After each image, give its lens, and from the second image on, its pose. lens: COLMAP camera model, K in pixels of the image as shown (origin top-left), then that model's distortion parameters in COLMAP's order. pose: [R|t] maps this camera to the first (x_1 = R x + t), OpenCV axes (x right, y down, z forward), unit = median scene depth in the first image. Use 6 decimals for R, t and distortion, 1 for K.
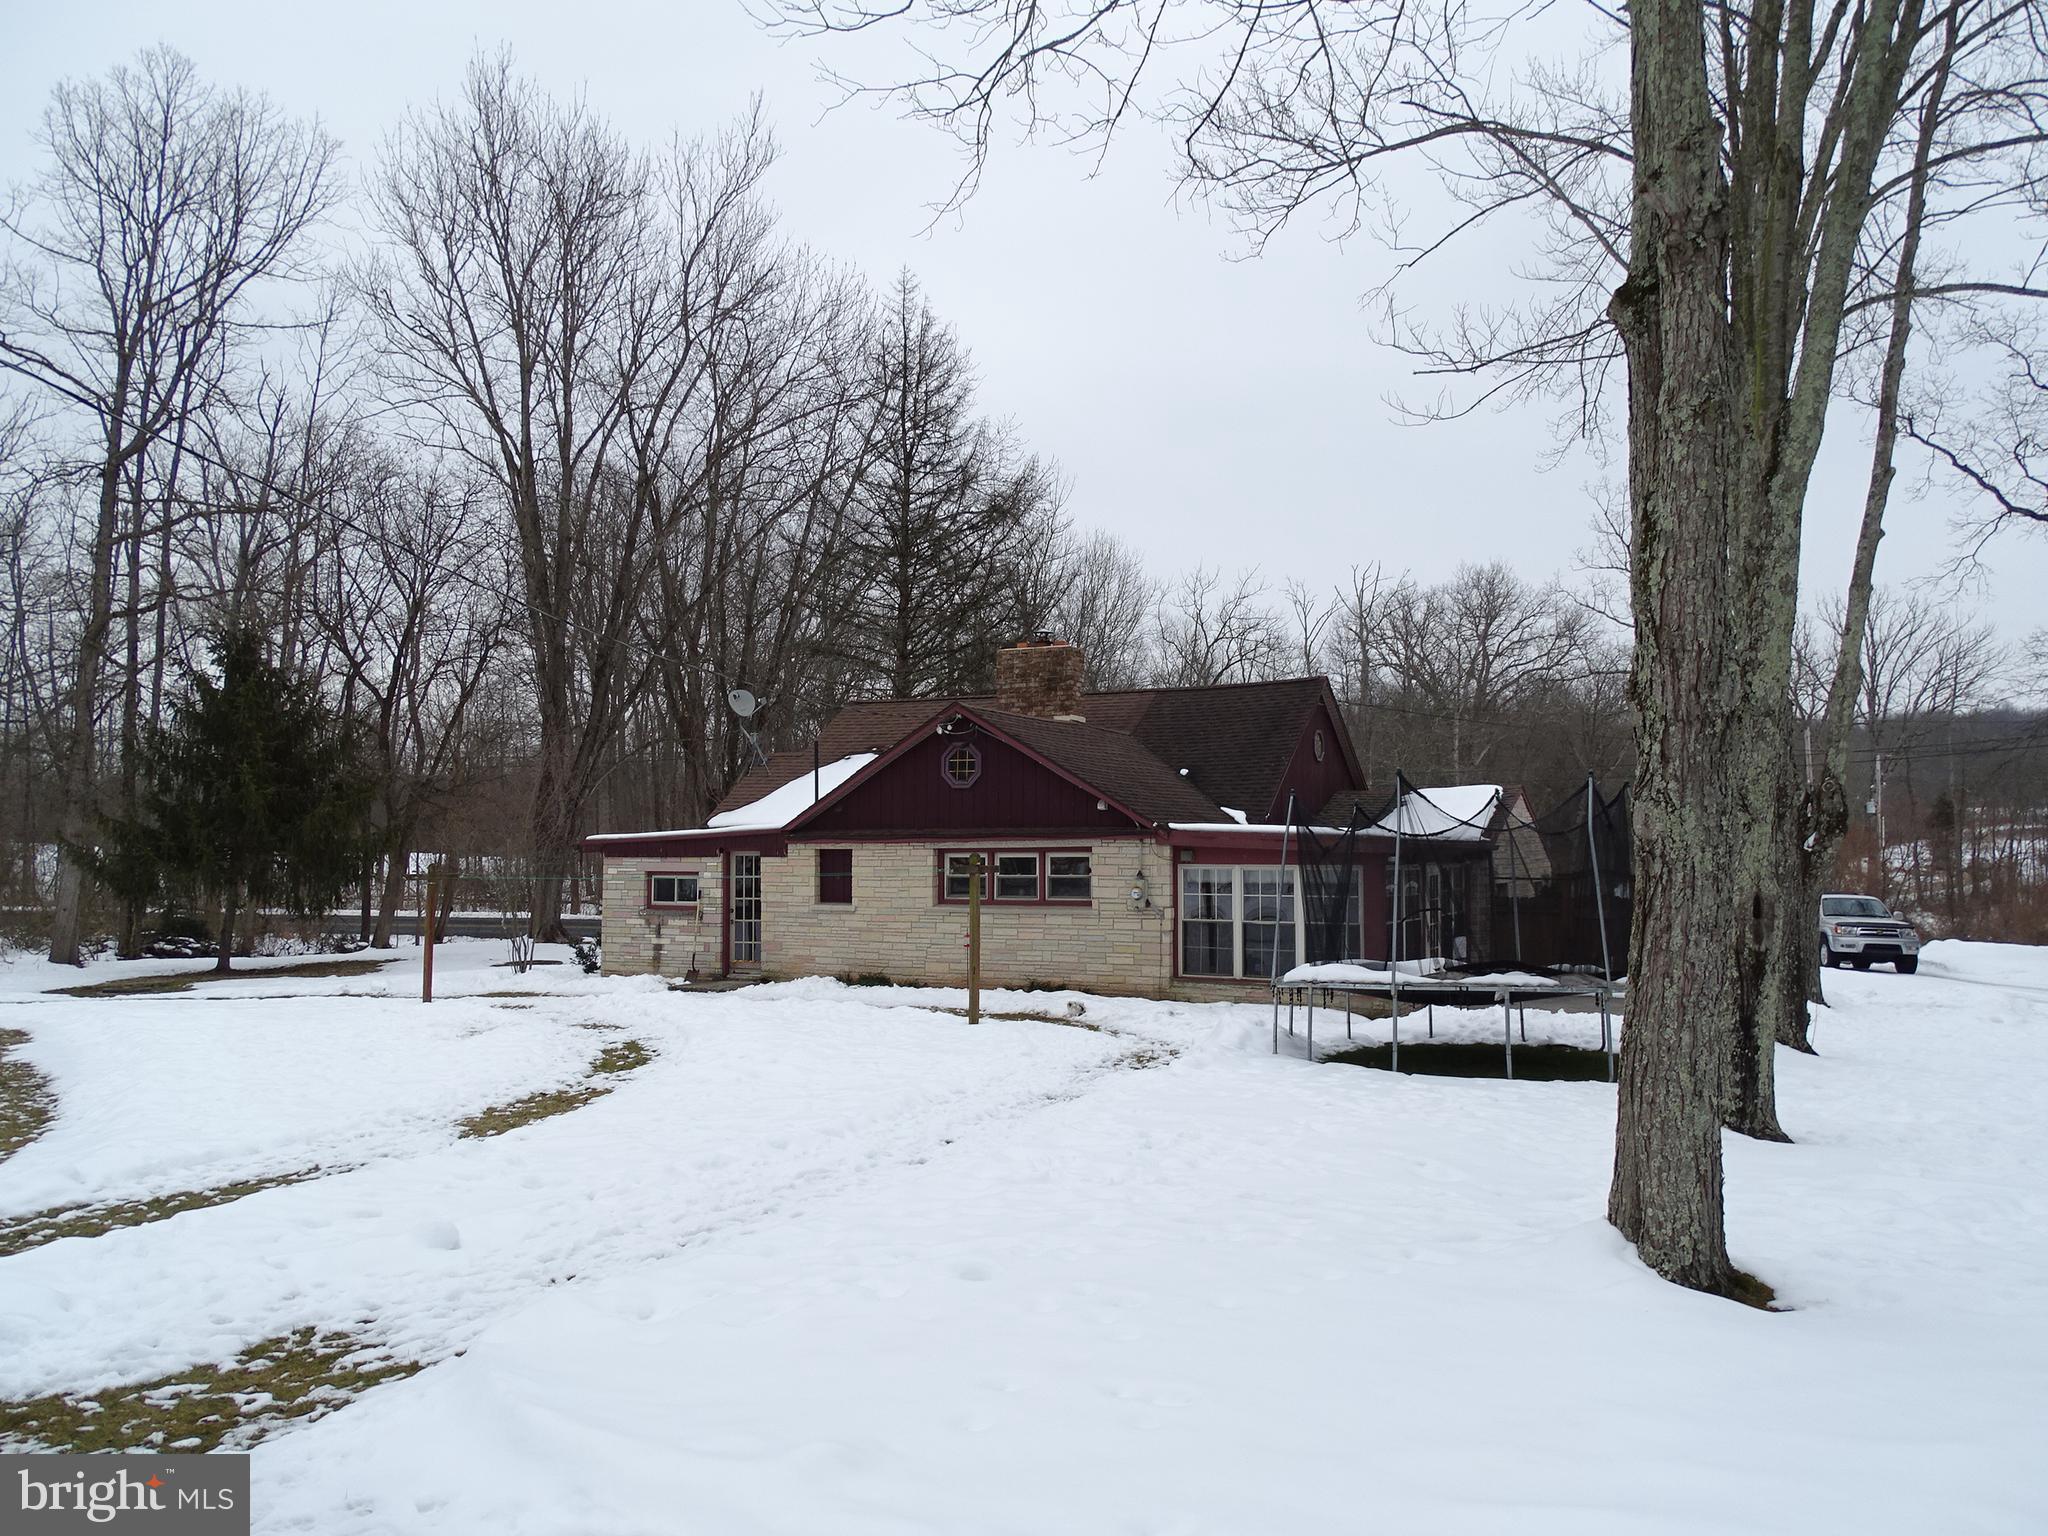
lens RADIAL K [[1497.2, 0, 1024.3], [0, 1497.2, 755.1], [0, 0, 1]] dist [0.023307, -0.008287]
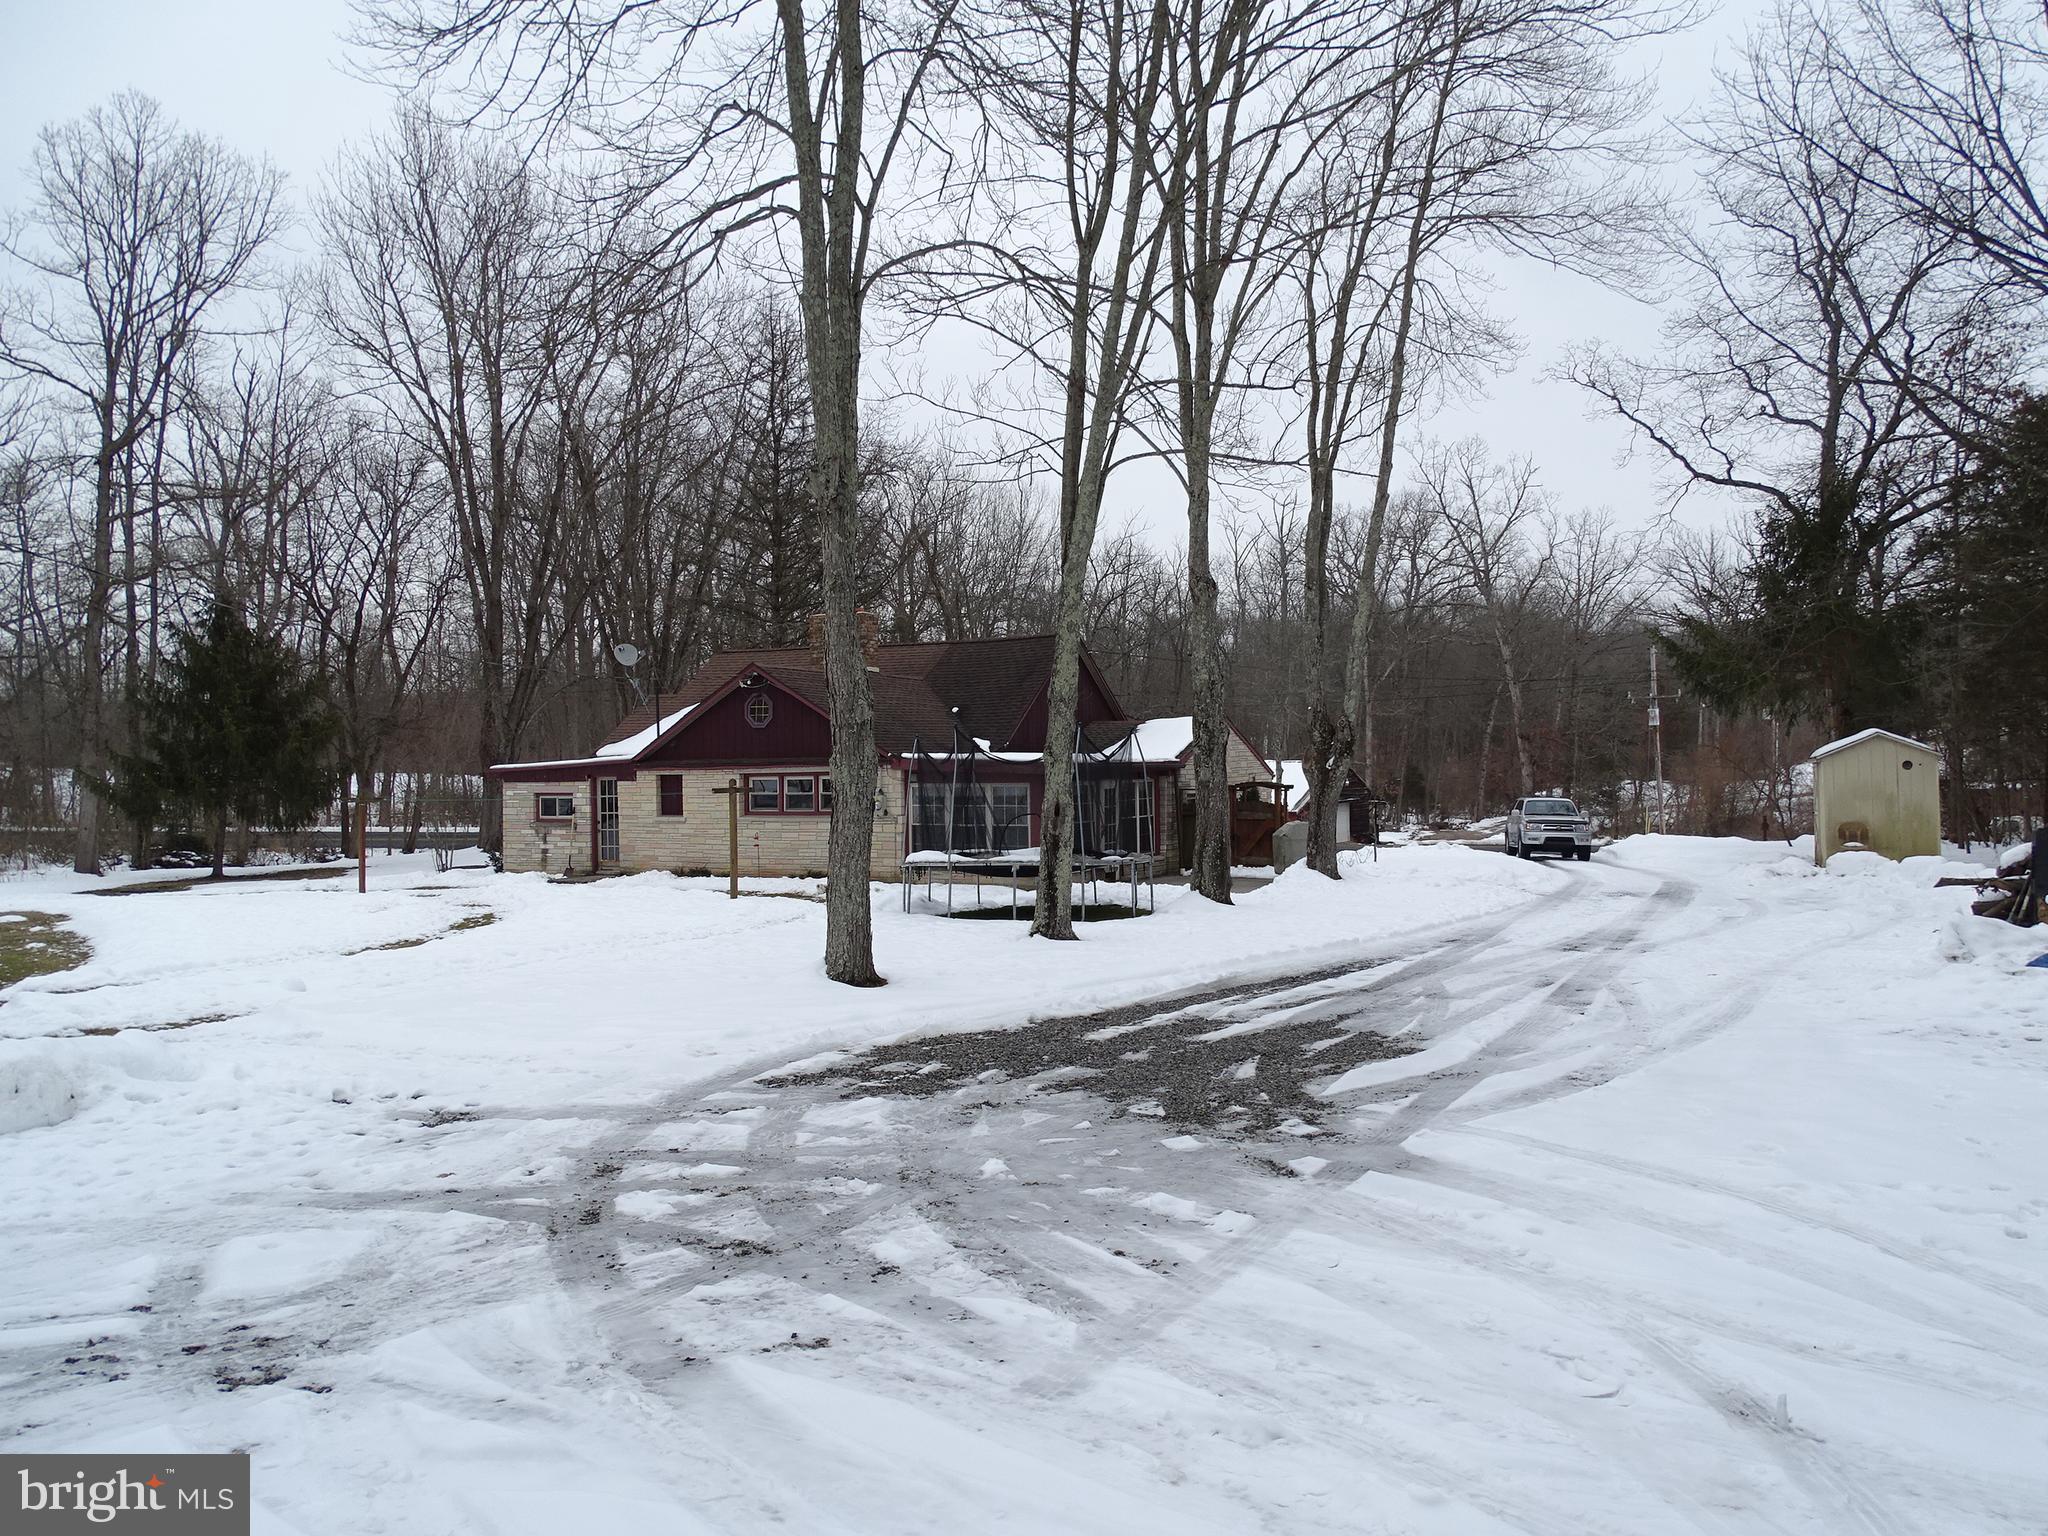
lens RADIAL K [[1497.2, 0, 1027.7], [0, 1497.2, 755.4], [0, 0, 1]] dist [0.023307, -0.008287]
pose [[0.999914, -0.012819, -0.002748, 0.124225], [0.012959, 0.998148, 0.059436, -0.018391], [0.001981, -0.059466, 0.998228, -0.203504]]
